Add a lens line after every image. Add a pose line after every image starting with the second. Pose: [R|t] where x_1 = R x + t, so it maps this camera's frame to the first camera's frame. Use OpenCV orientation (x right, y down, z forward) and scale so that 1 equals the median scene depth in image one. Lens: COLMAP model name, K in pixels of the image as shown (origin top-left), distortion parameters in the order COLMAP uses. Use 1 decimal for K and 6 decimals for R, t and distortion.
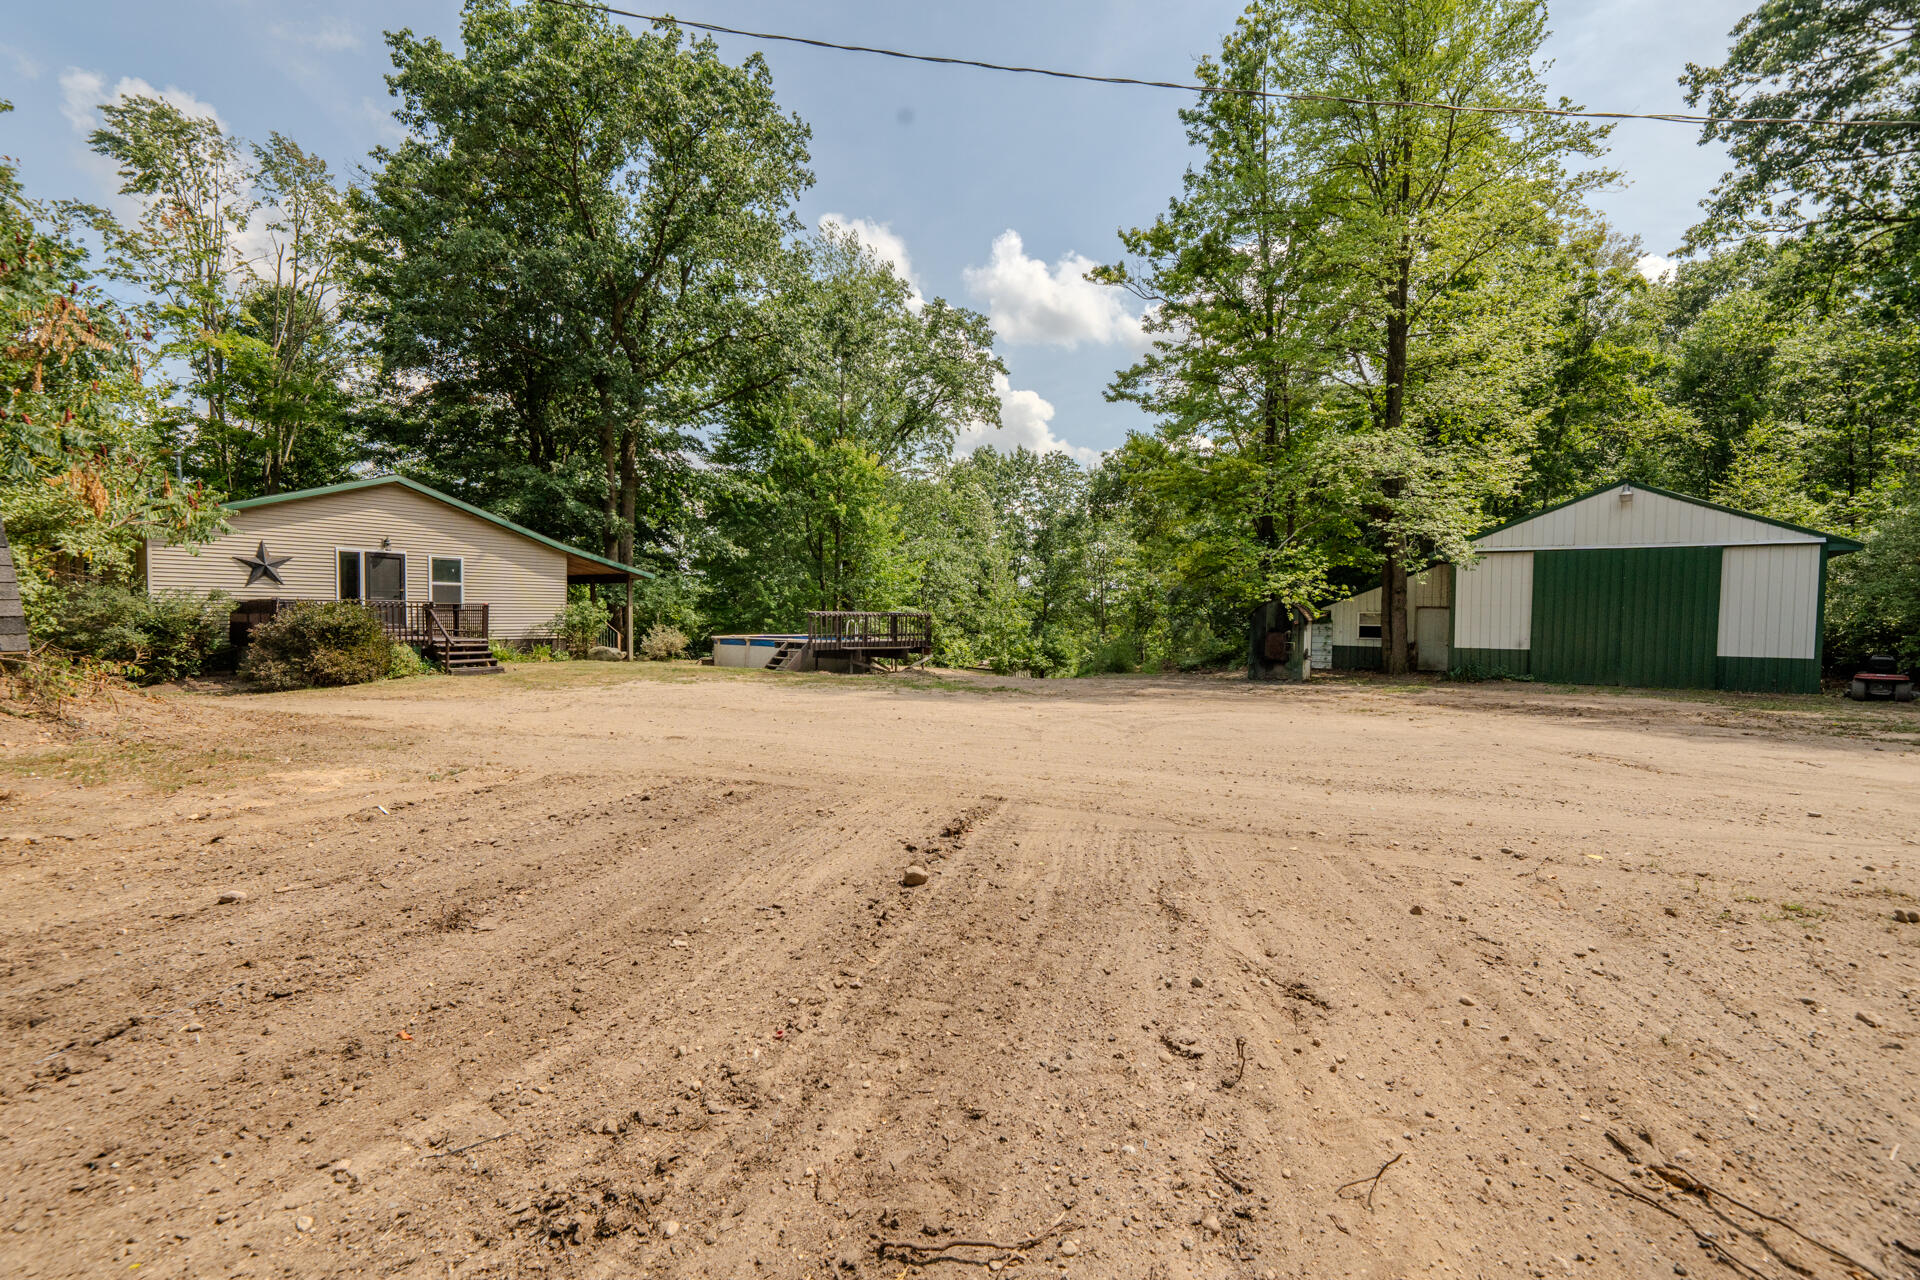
lens RADIAL K [[780.2, 0, 960.0], [0, 780.2, 640.0], [0, 0, 1]] dist [-0.000124, -0.000175]
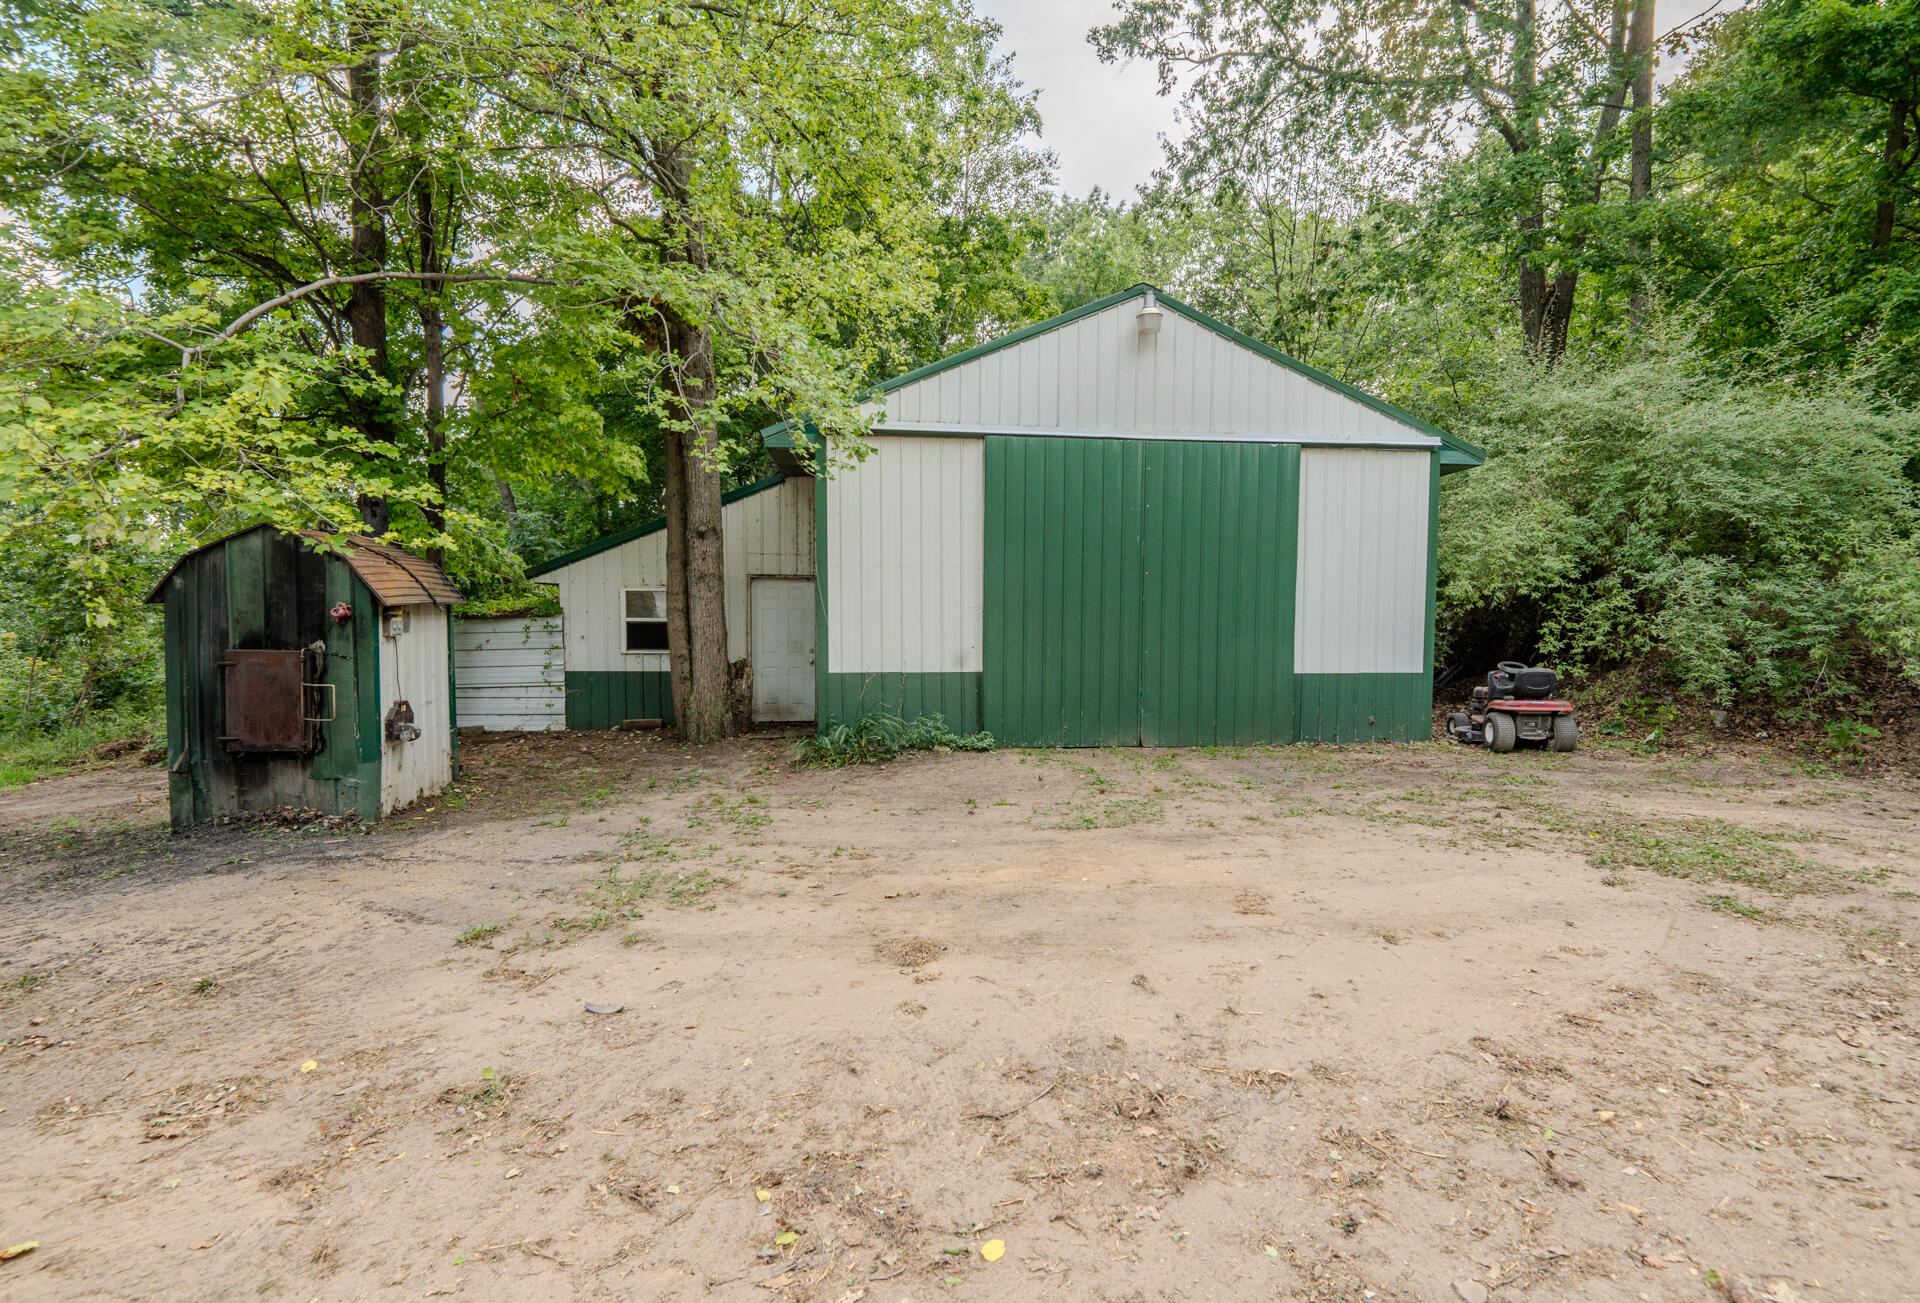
lens RADIAL K [[919.0, 0, 960.0], [0, 919.0, 651.5], [0, 0, 1]] dist [-0.000534, -0.000074]
pose [[0.750028, -0.034624, 0.660499, 0.378839], [0.027494, 0.999398, 0.021169, -0.009129], [-0.660834, 0.002283, 0.750529, 0.610673]]
